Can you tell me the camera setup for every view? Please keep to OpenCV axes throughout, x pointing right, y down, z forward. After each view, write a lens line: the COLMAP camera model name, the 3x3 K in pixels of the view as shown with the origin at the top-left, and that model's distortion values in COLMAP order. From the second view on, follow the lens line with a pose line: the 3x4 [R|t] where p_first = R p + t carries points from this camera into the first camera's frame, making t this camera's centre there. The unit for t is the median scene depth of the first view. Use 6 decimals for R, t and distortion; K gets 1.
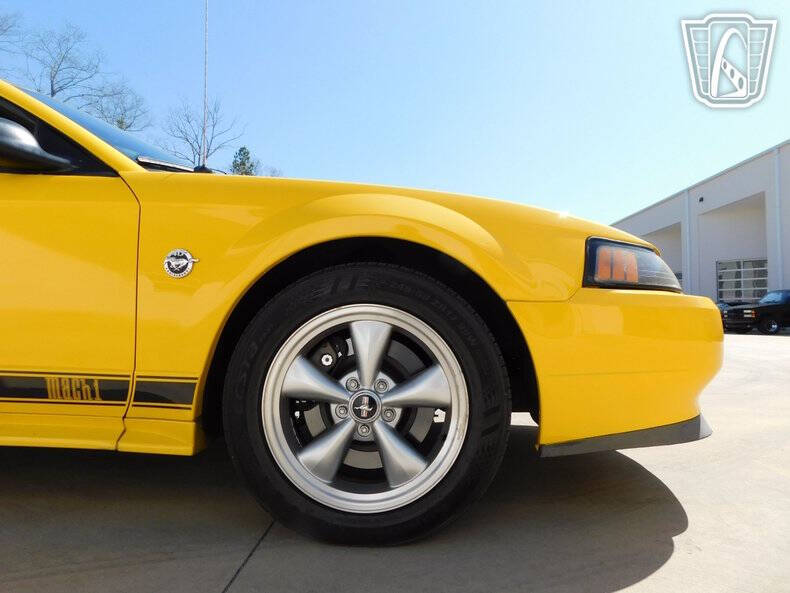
lens RADIAL K [[523.7, 0, 390.6], [0, 523.7, 294.7], [0, 0, 1]] dist [-0.076597, 0.061346]
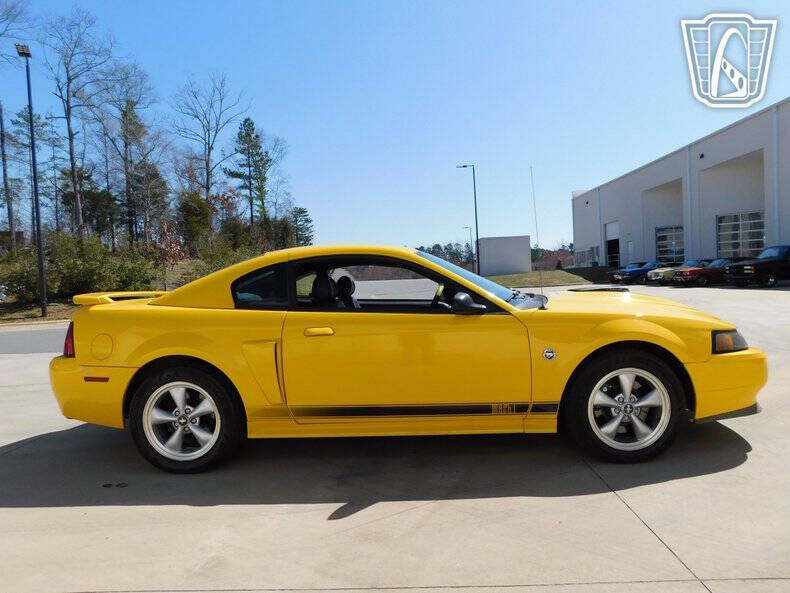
lens RADIAL K [[521.5, 0, 393.0], [0, 521.5, 292.6], [0, 0, 1]] dist [-0.073120, 0.058127]
pose [[0.998832, -0.047741, 0.007407, -1.087987], [0.047012, 0.995787, 0.078734, -0.545009], [-0.011135, -0.078294, 0.996868, -1.294985]]
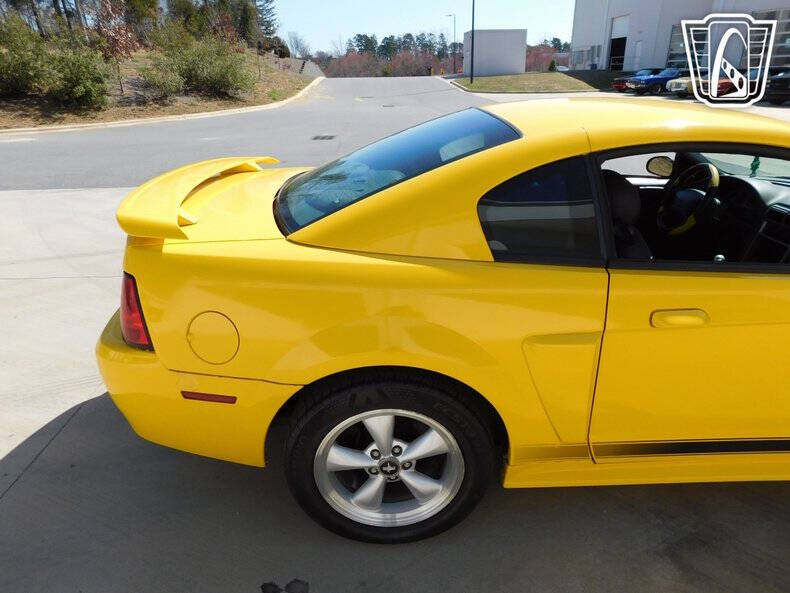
lens RADIAL K [[523.7, 0, 390.6], [0, 523.7, 294.7], [0, 0, 1]] dist [-0.076597, 0.061346]
pose [[0.997485, -0.045961, 0.053958, -2.114545], [0.017290, 0.896051, 0.443614, -0.765494], [-0.068738, -0.441565, 0.894592, 0.078216]]
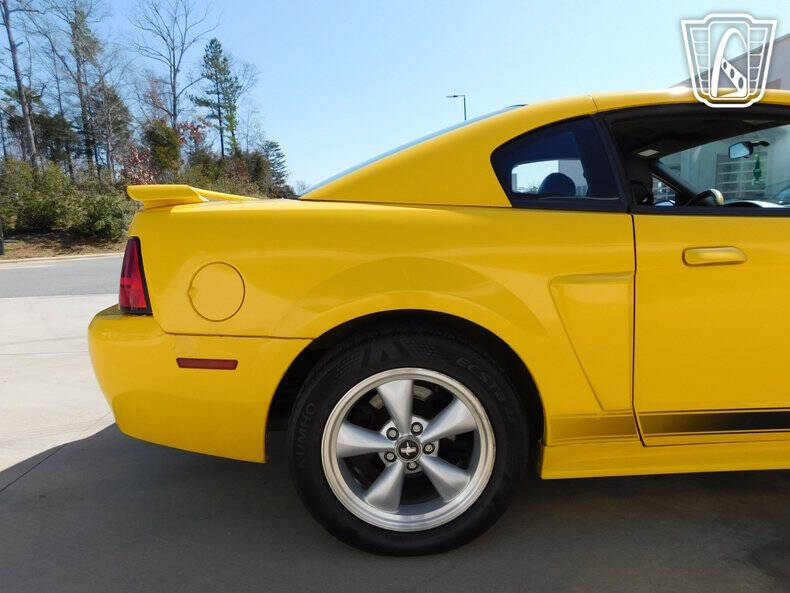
lens RADIAL K [[523.7, 0, 390.6], [0, 523.7, 294.7], [0, 0, 1]] dist [-0.076597, 0.061346]
pose [[0.996996, -0.048377, 0.060493, -2.157530], [0.035631, 0.979881, 0.196375, -0.358764], [-0.068776, -0.193630, 0.978661, 0.015426]]
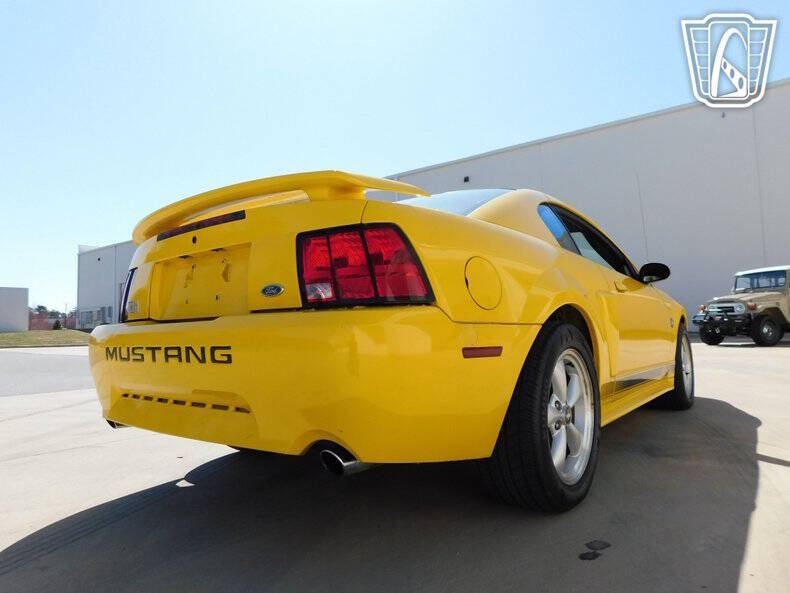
lens RADIAL K [[523.7, 0, 390.6], [0, 523.7, 294.7], [0, 0, 1]] dist [-0.076597, 0.061346]
pose [[0.576868, 0.041680, 0.815773, -3.635129], [-0.019299, 0.999114, -0.037400, -0.062463], [-0.816609, 0.005831, 0.577162, 0.638225]]
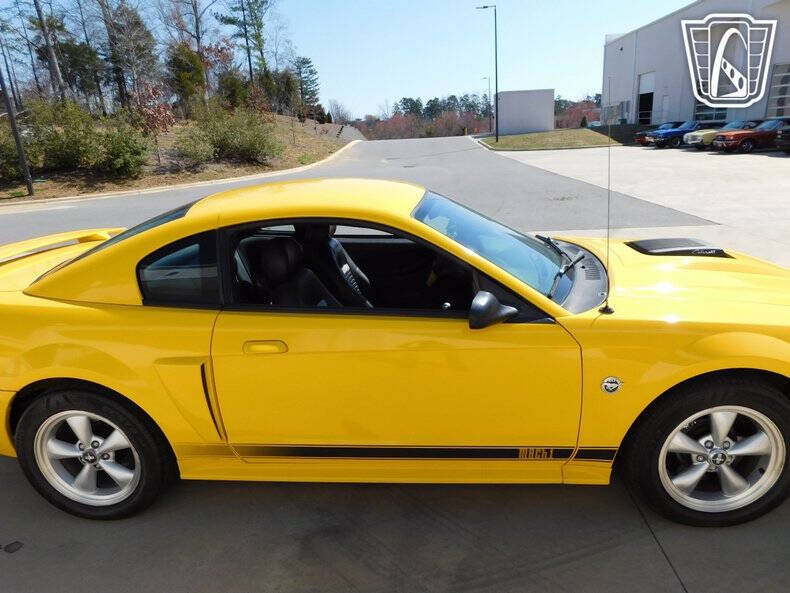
lens RADIAL K [[523.7, 0, 390.6], [0, 523.7, 294.7], [0, 0, 1]] dist [-0.076597, 0.061346]
pose [[0.998269, -0.047476, -0.034704, -0.972355], [0.056546, 0.937015, 0.344681, -0.865107], [0.016154, -0.346047, 0.938078, -0.375149]]
